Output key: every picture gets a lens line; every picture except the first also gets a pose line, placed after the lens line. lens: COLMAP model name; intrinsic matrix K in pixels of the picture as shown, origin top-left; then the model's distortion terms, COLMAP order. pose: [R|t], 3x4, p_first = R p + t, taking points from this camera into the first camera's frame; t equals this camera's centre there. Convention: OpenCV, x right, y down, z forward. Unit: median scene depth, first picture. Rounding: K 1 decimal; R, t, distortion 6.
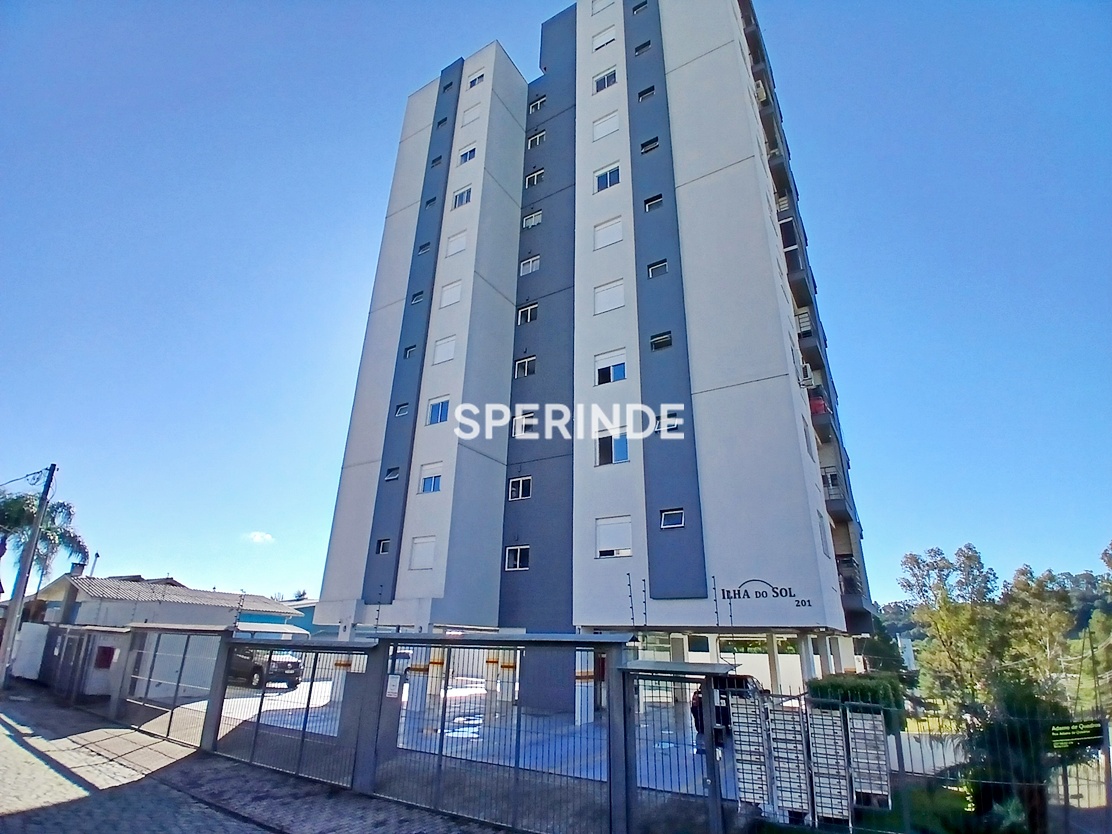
lens RADIAL K [[556.3, 0, 551.5], [0, 556.3, 417.4], [0, 0, 1]] dist [0.001492, -0.044898]
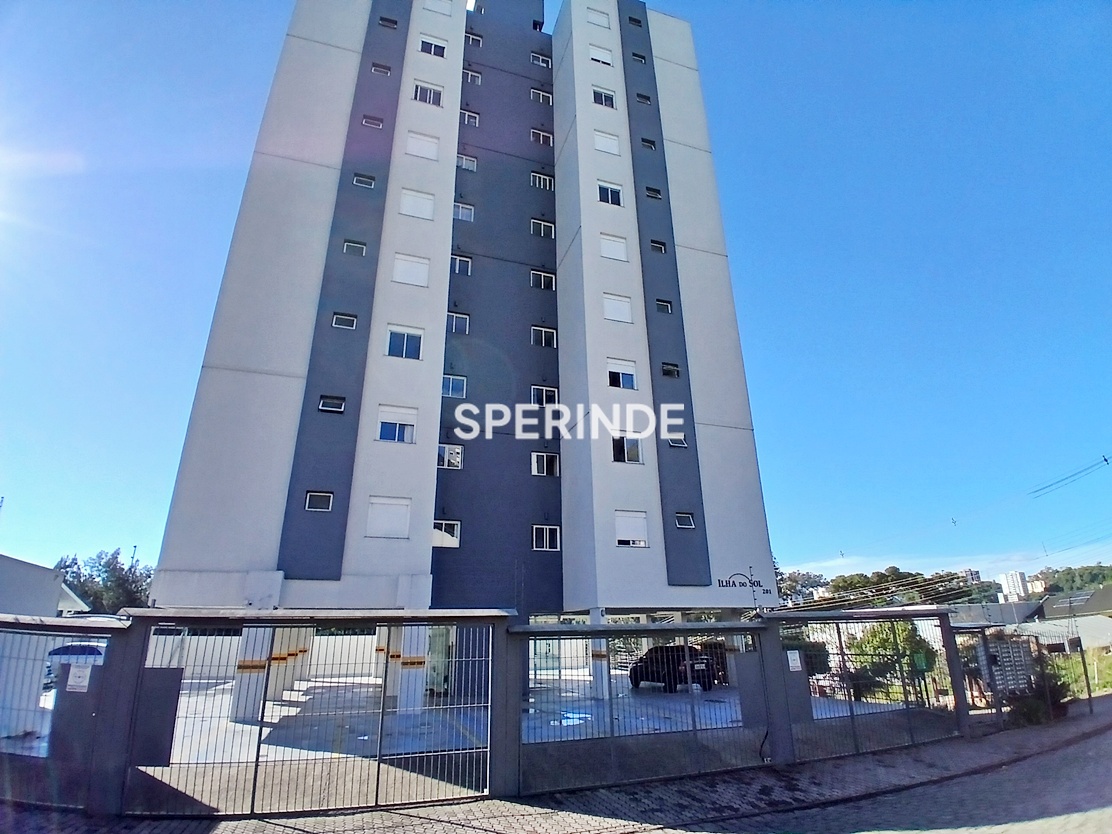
lens RADIAL K [[556.3, 0, 551.5], [0, 556.3, 417.4], [0, 0, 1]] dist [0.001492, -0.044898]
pose [[0.629661, 0.244919, 0.737252, -0.770592], [-0.270679, 0.958702, -0.087308, 0.125250], [-0.728189, -0.144585, 0.669952, 0.354152]]
